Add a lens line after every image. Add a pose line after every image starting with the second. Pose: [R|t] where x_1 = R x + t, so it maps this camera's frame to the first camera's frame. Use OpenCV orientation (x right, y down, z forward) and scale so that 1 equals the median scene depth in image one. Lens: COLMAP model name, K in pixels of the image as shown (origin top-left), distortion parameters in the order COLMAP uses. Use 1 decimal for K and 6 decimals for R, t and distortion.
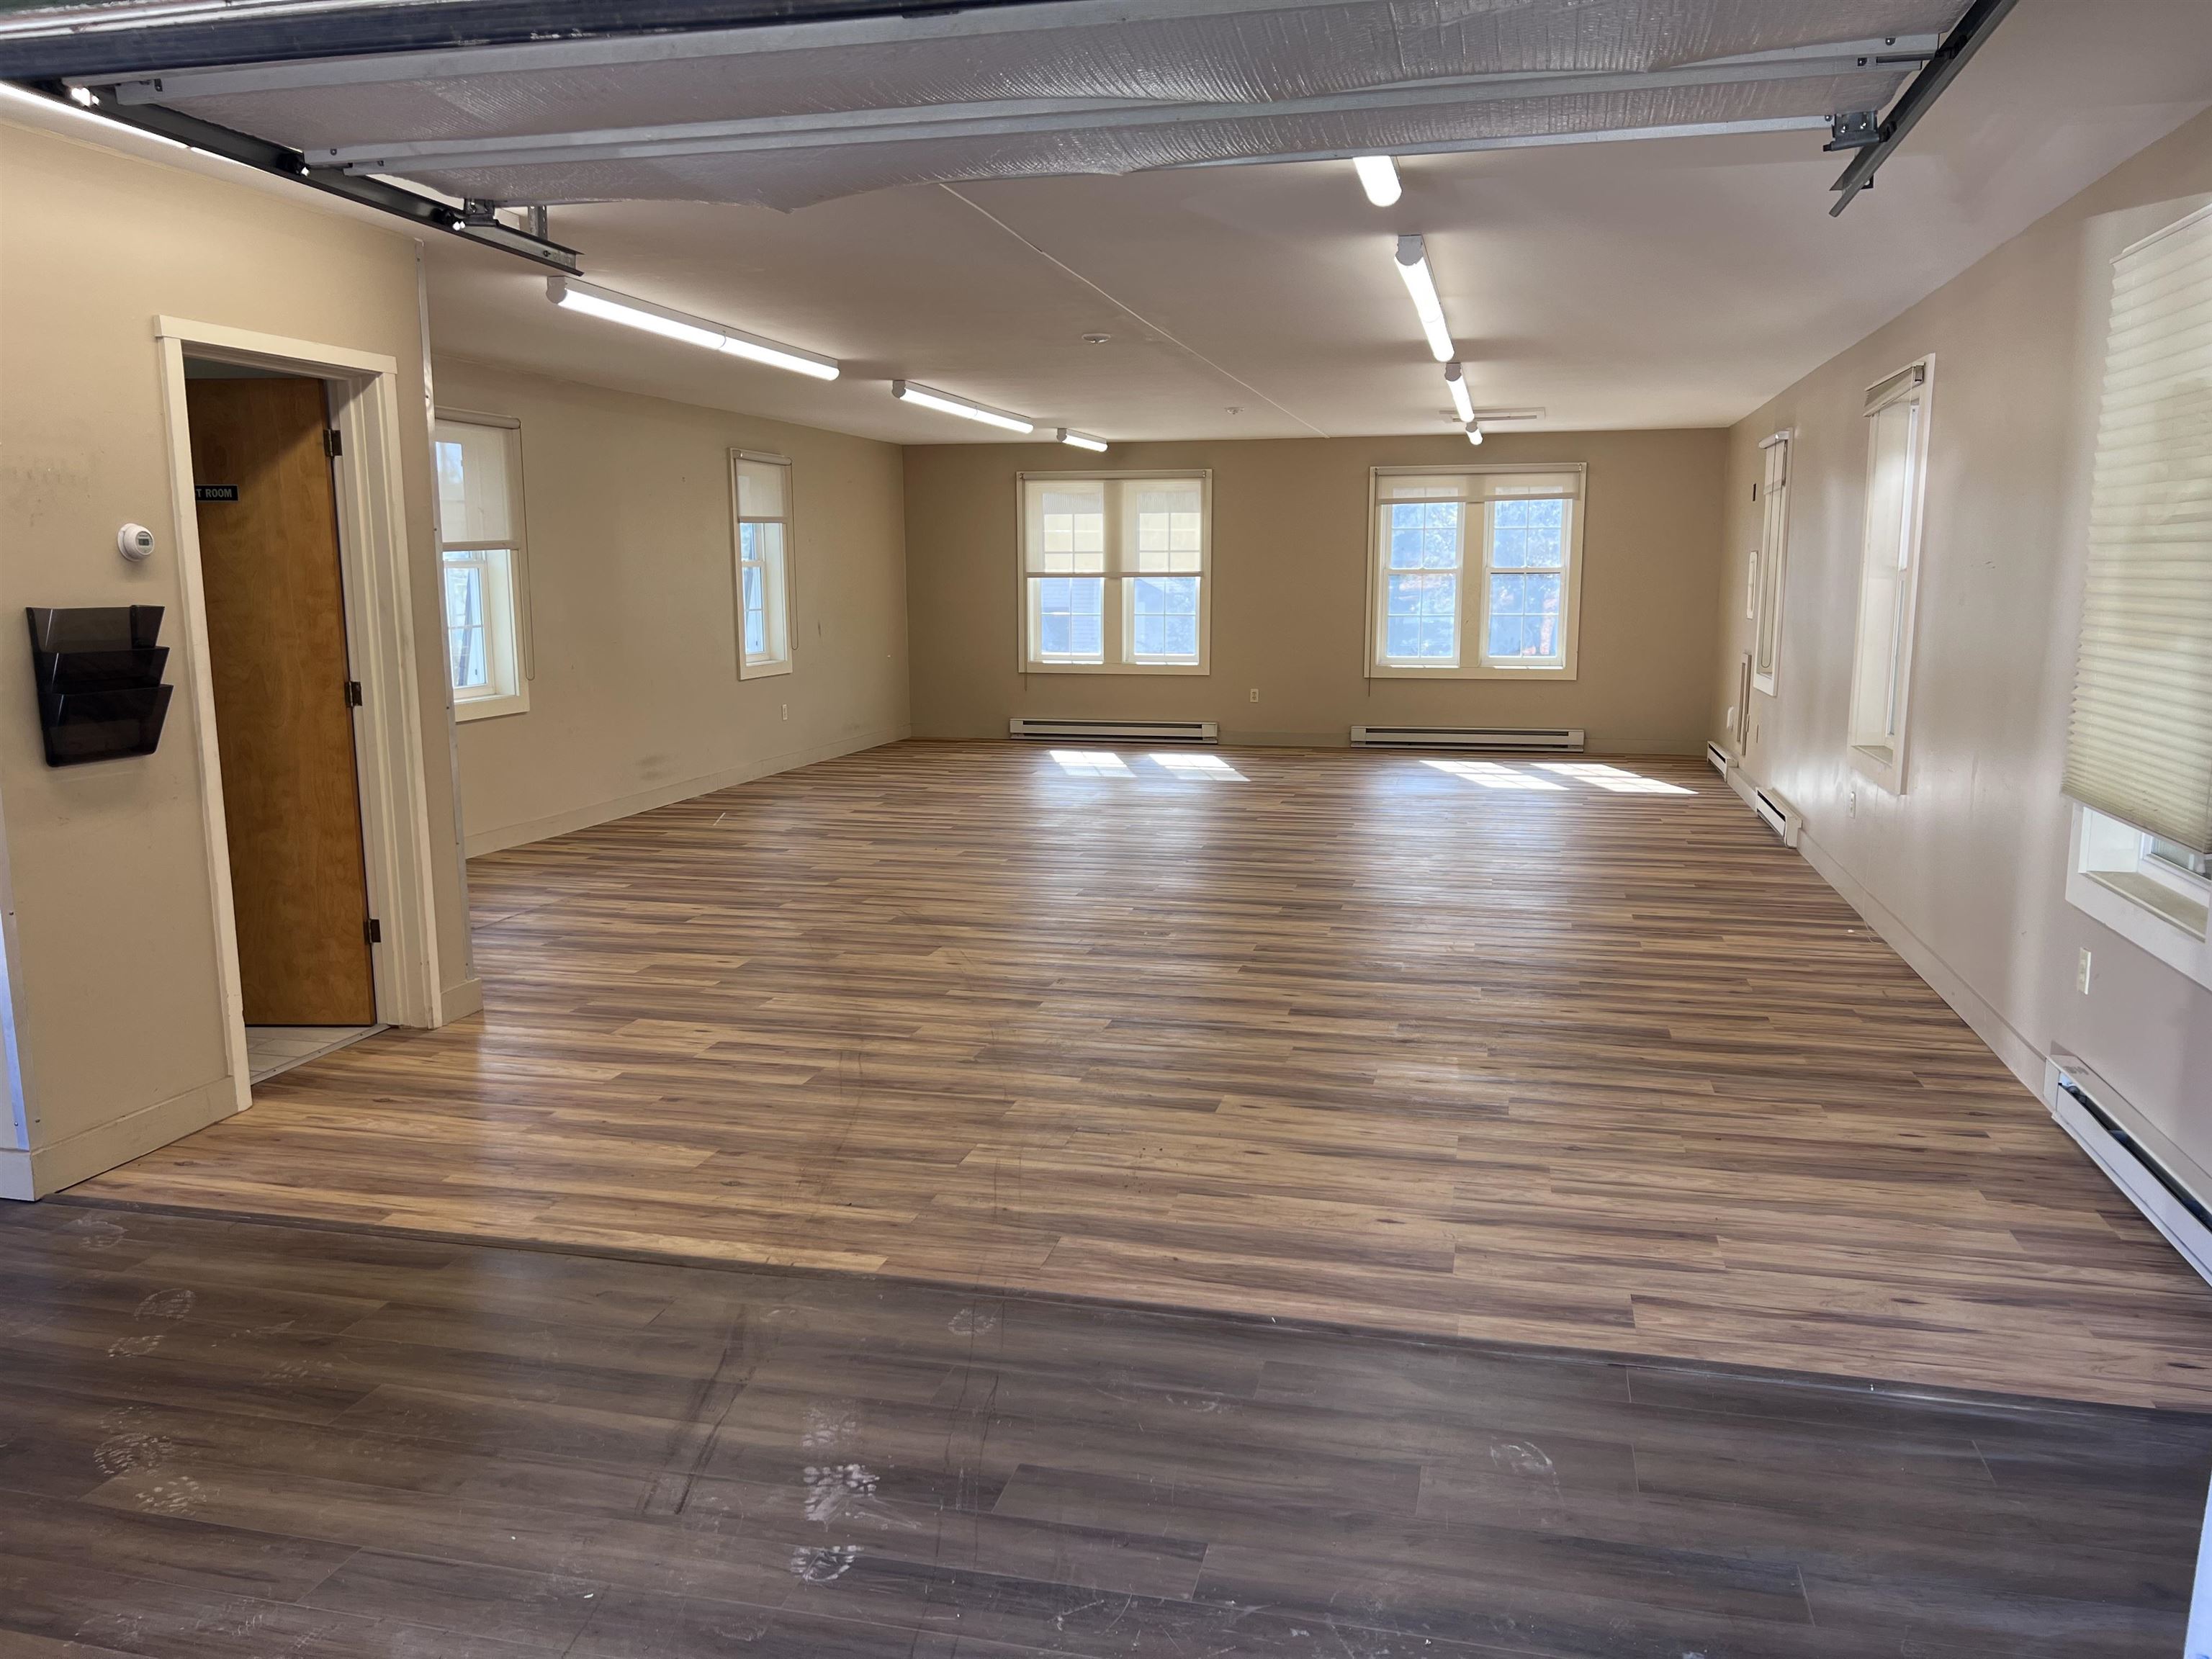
lens RADIAL K [[1665.0, 0, 1106.0], [0, 1665.0, 829.5], [0, 0, 1]] dist [0.006258, 0.002352]
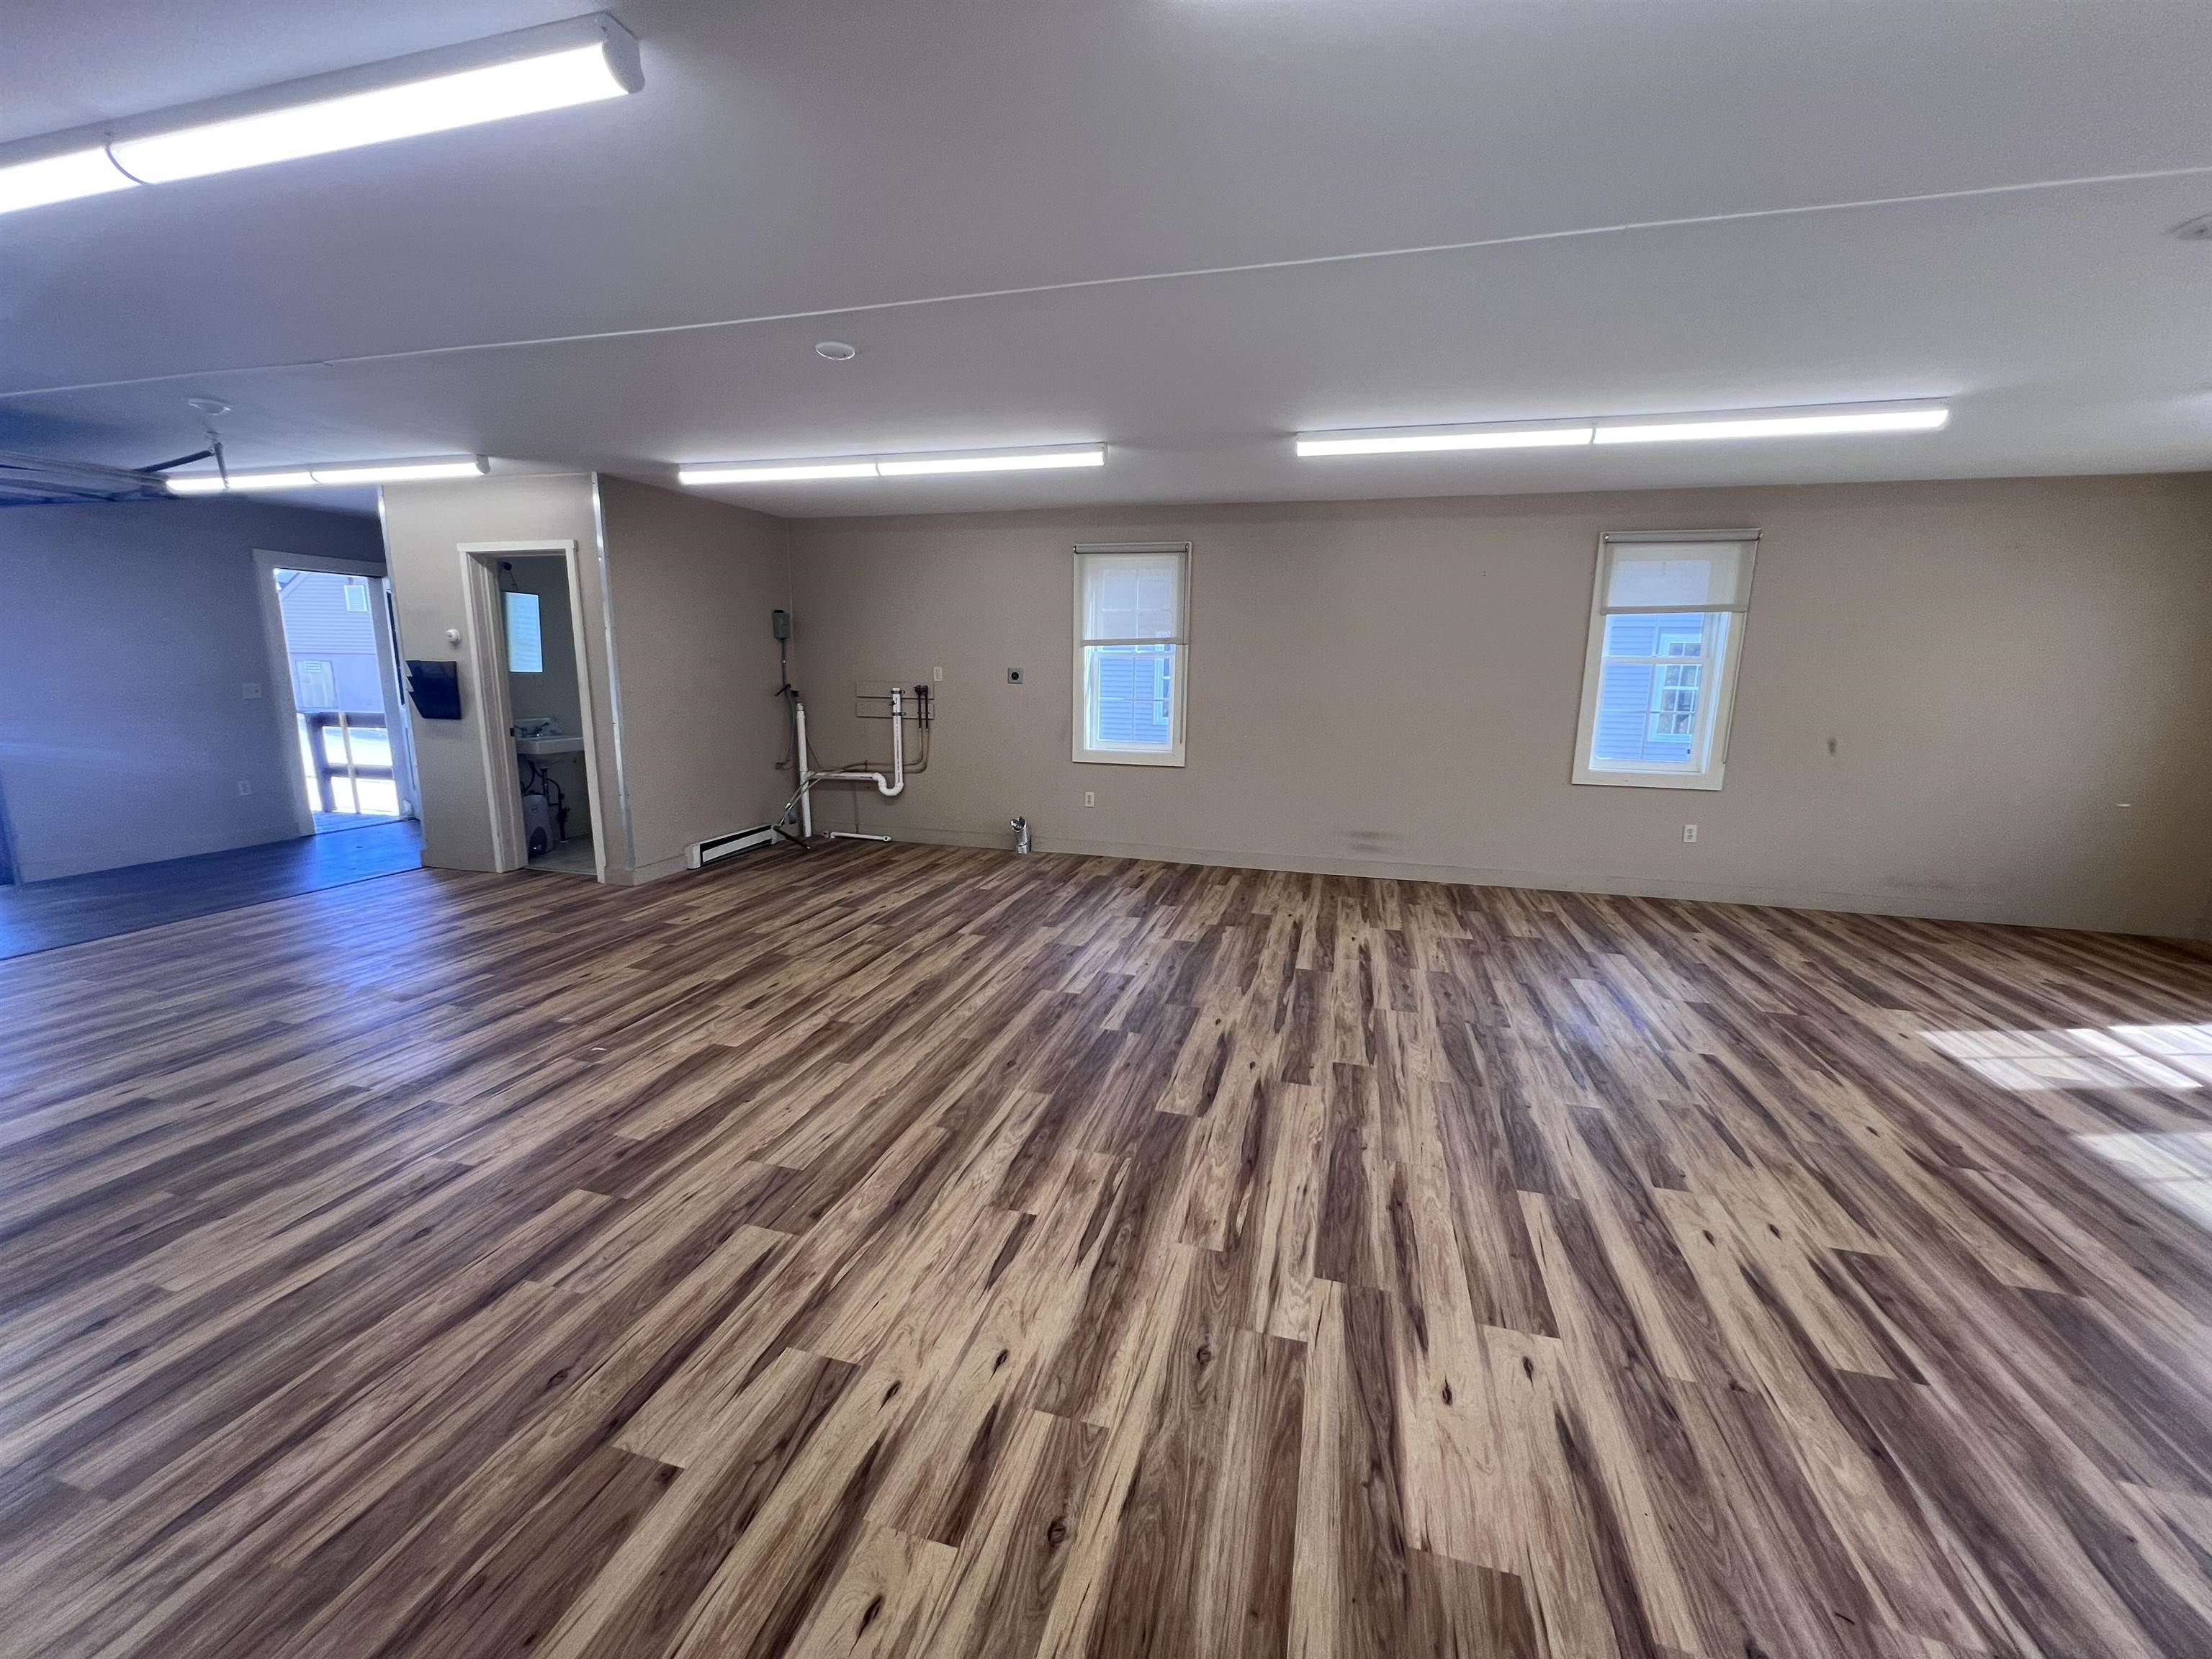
lens RADIAL K [[873.5, 0, 1106.0], [0, 873.5, 829.5], [0, 0, 1]] dist [-0.001324, 0.000468]
pose [[-0.031663, 0.192631, -0.980760, 0.546009], [-0.170334, 0.965858, 0.195204, -0.230727], [0.984878, 0.173238, 0.002230, 1.475056]]
